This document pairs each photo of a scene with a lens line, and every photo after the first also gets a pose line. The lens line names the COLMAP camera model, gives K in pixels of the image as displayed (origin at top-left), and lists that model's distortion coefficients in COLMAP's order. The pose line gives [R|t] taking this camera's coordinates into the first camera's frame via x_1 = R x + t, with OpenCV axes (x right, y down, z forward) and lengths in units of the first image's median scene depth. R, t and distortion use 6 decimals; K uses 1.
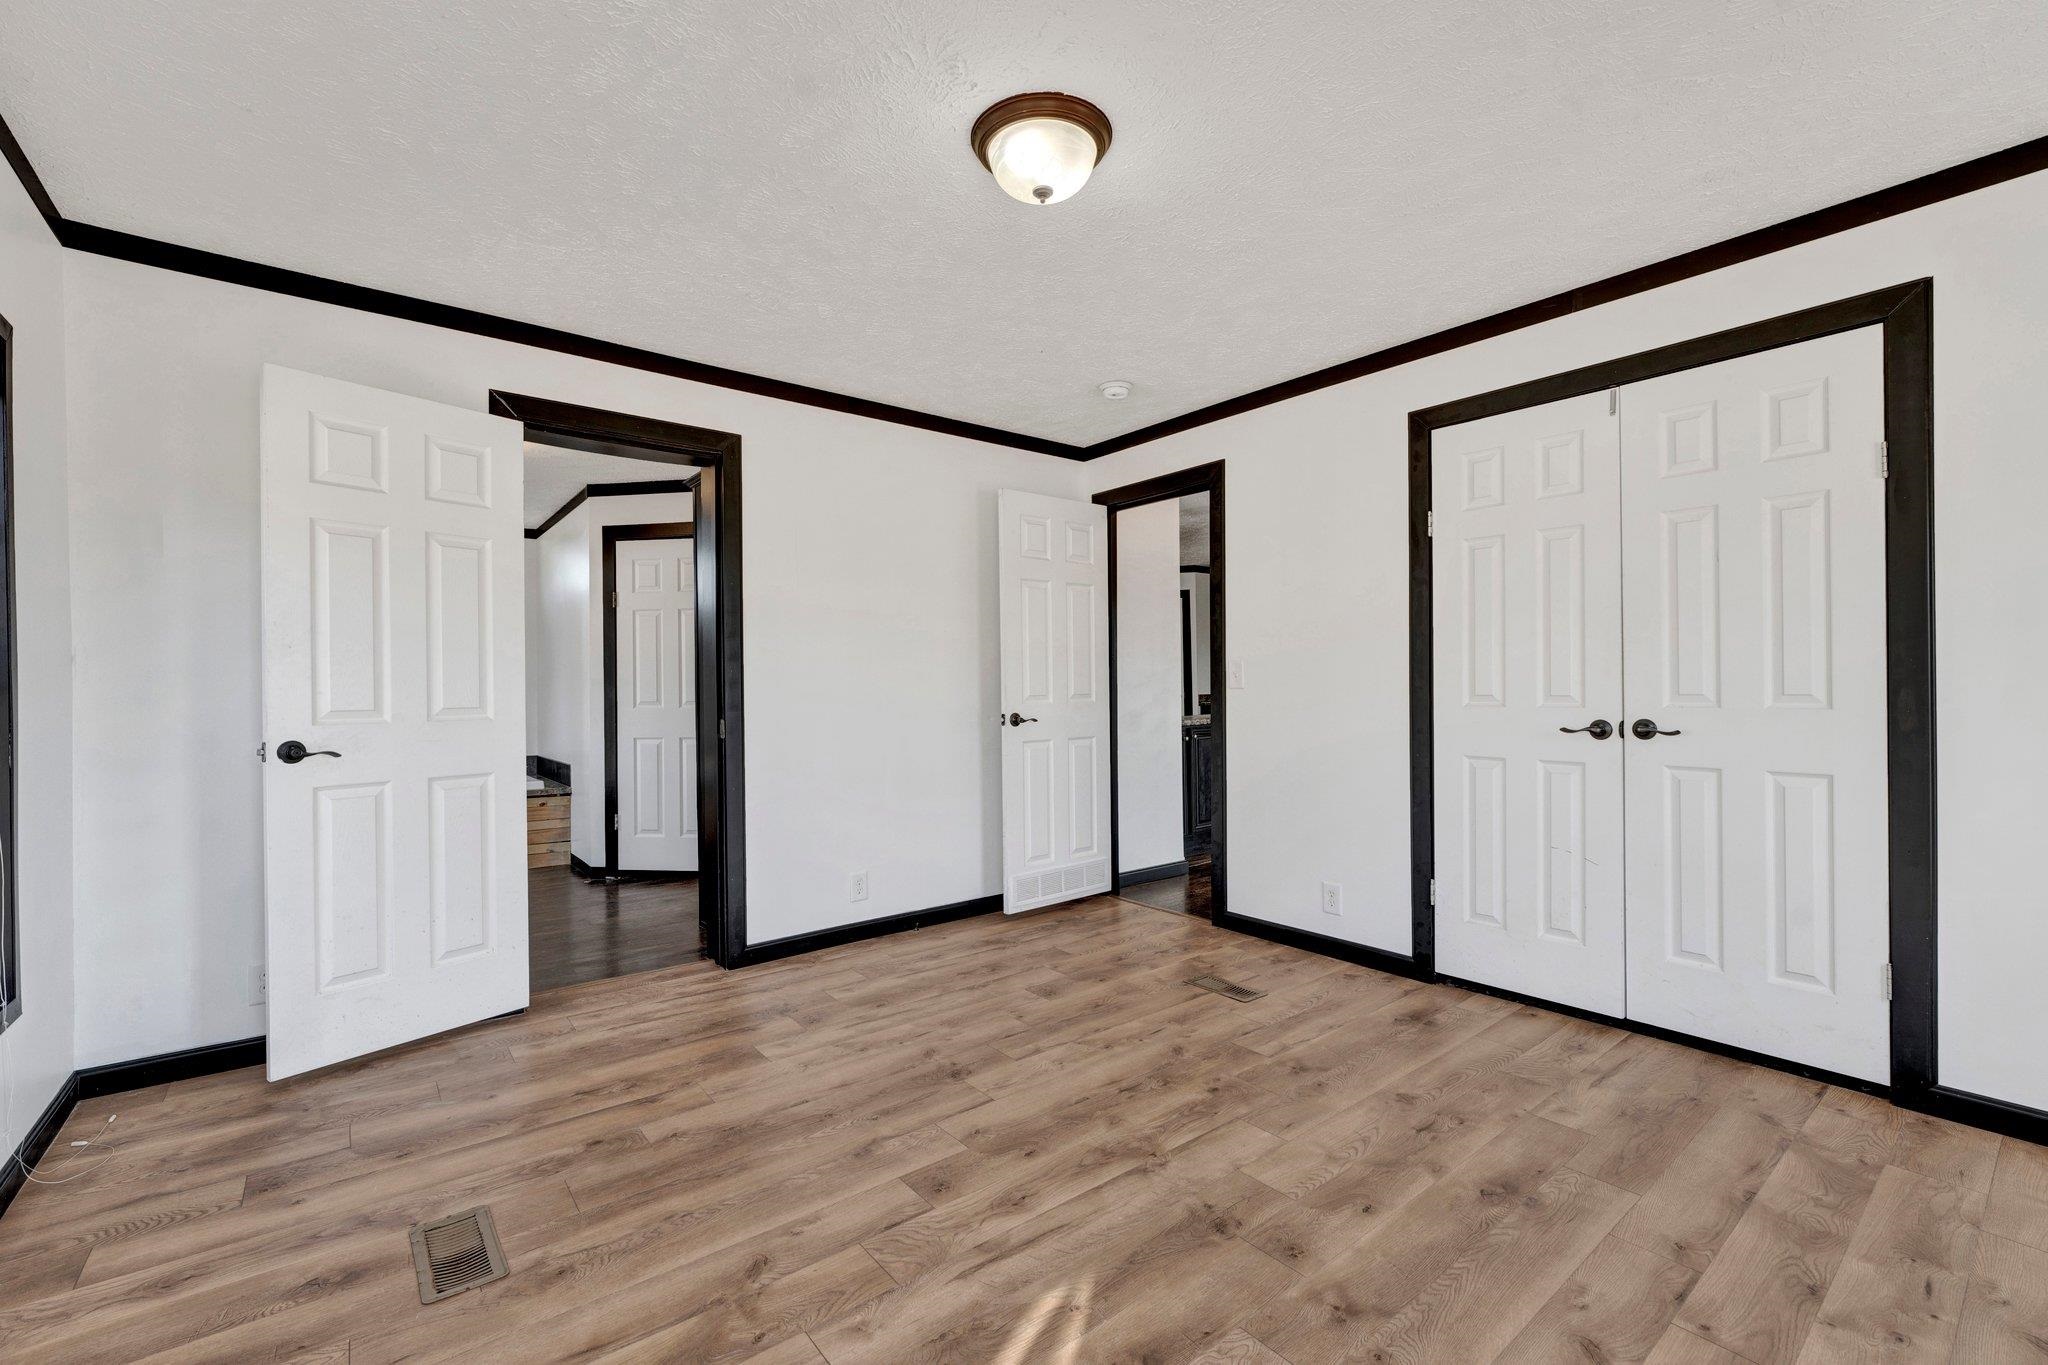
lens RADIAL K [[892.8, 0, 1021.6], [0, 892.8, 689.3], [0, 0, 1]] dist [-0.003072, 0.000229]
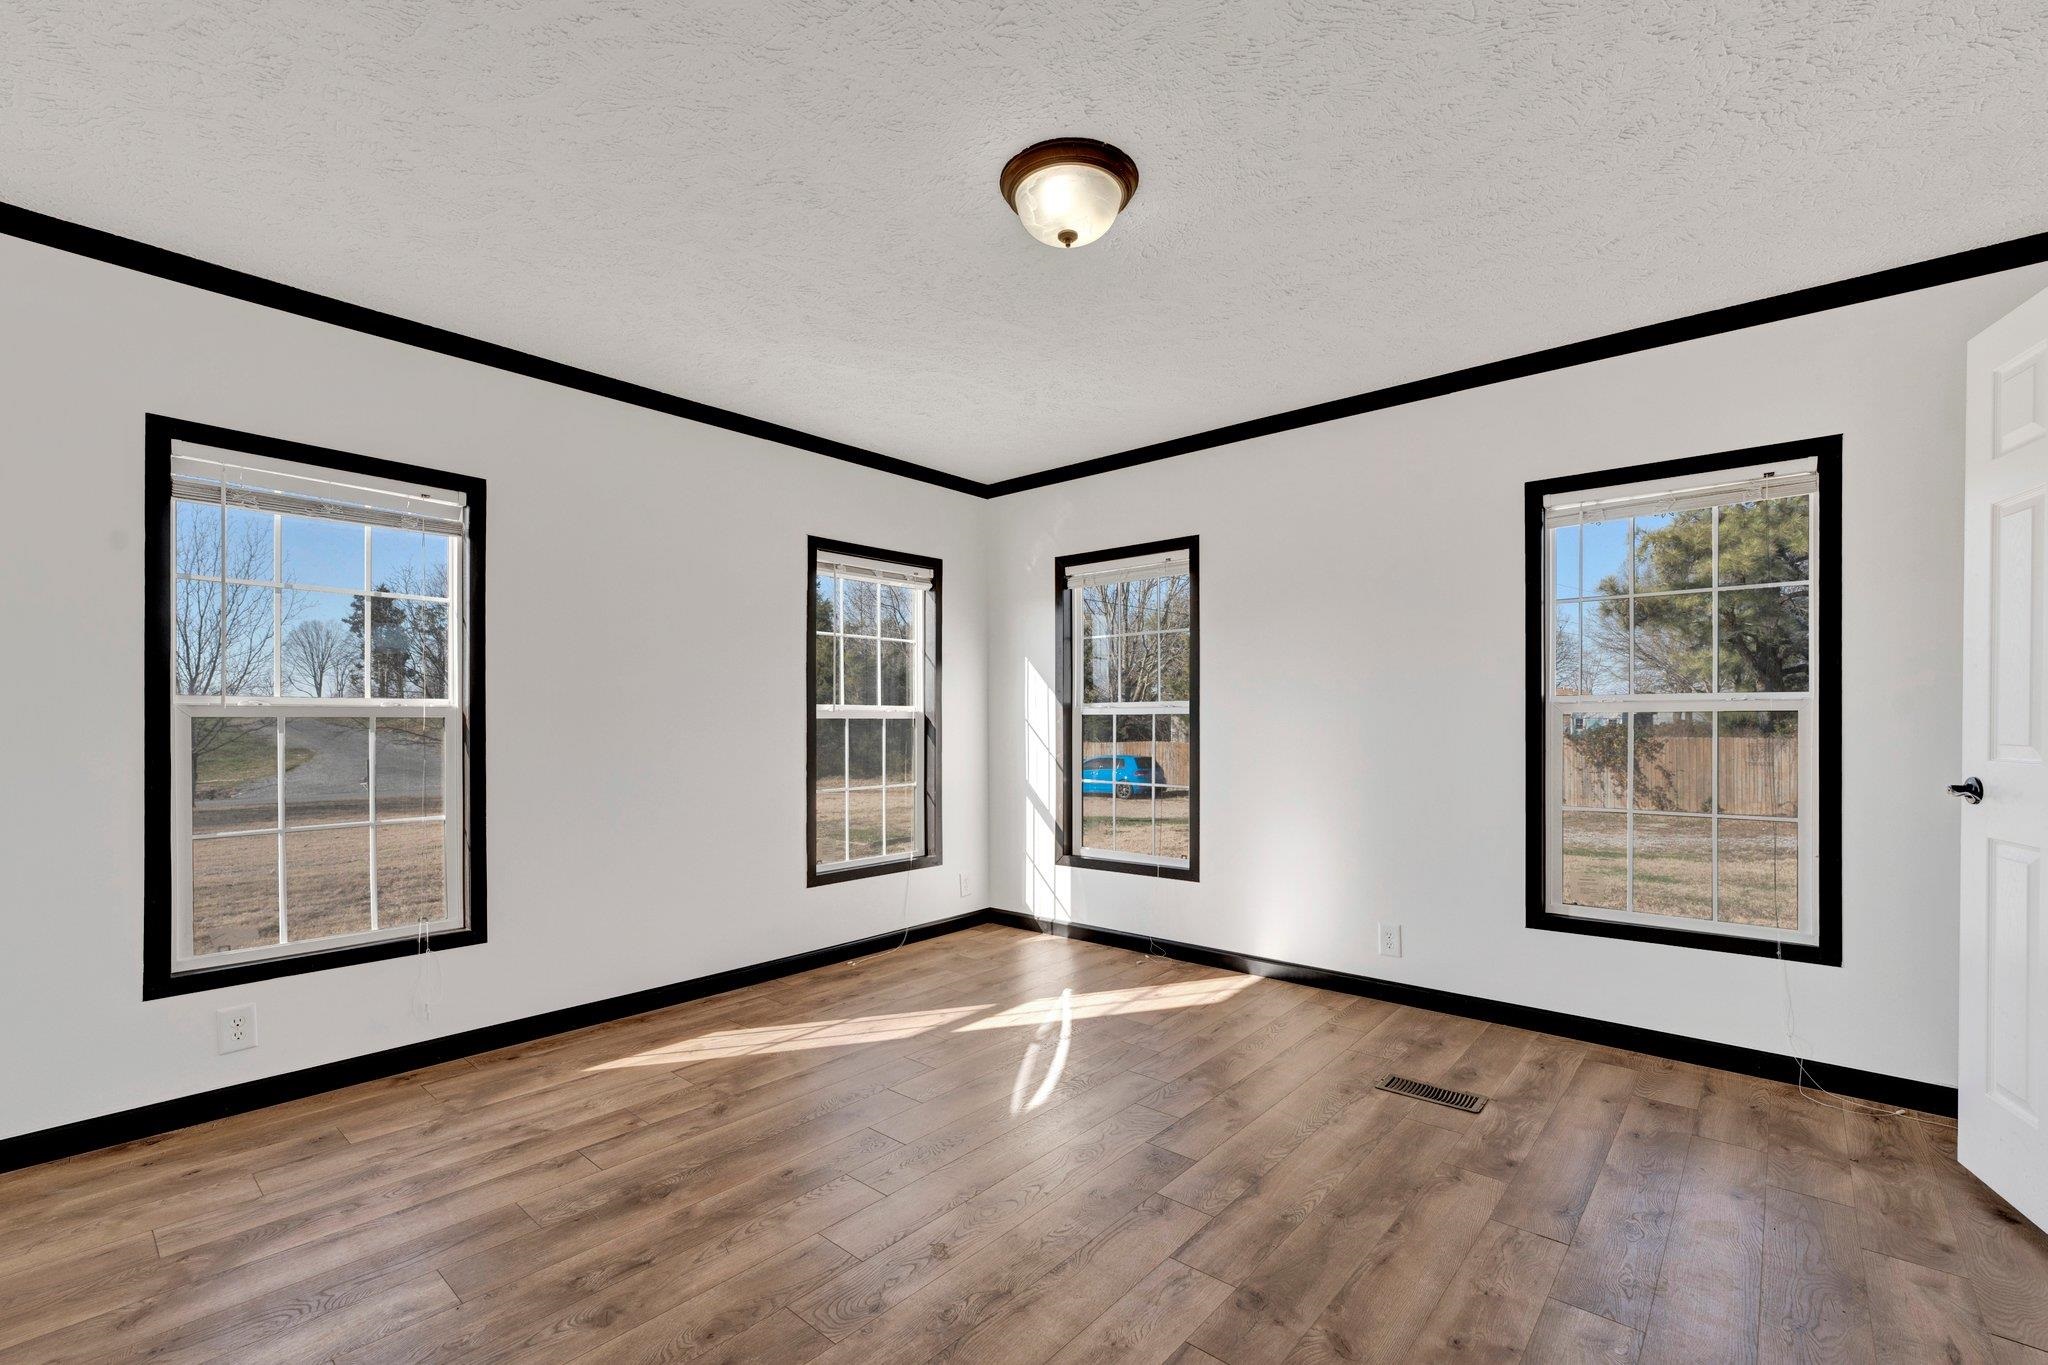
lens RADIAL K [[892.8, 0, 1021.6], [0, 892.8, 689.3], [0, 0, 1]] dist [-0.003072, 0.000229]
pose [[-0.983196, 0.003508, -0.182521, 0.269900], [0.008826, 0.999560, -0.028334, -0.010221], [0.182341, -0.029469, -0.982794, 2.014994]]
